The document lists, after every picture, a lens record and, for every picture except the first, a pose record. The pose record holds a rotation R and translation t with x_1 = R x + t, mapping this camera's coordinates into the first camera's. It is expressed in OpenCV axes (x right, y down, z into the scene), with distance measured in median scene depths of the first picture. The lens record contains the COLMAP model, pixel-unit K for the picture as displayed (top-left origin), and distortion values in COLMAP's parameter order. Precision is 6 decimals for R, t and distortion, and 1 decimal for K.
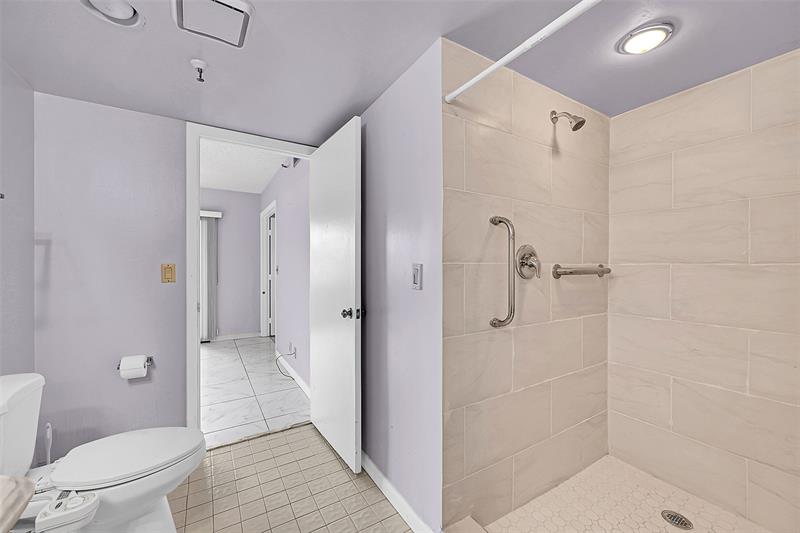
lens RADIAL K [[314.8, 0, 402.0], [0, 314.8, 265.1], [0, 0, 1]] dist [-0.001689, 0.000700]
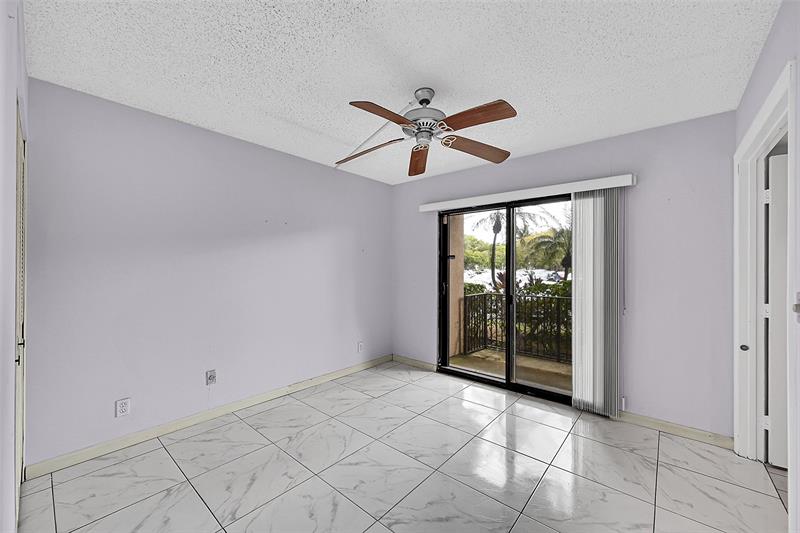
lens RADIAL K [[314.8, 0, 396.5], [0, 314.8, 267.7], [0, 0, 1]] dist [-0.001689, 0.000700]
pose [[0.308815, -0.000541, -0.951122, -0.196403], [-0.004095, 0.999990, -0.001898, -0.013519], [0.951113, 0.004481, 0.308810, 0.457043]]
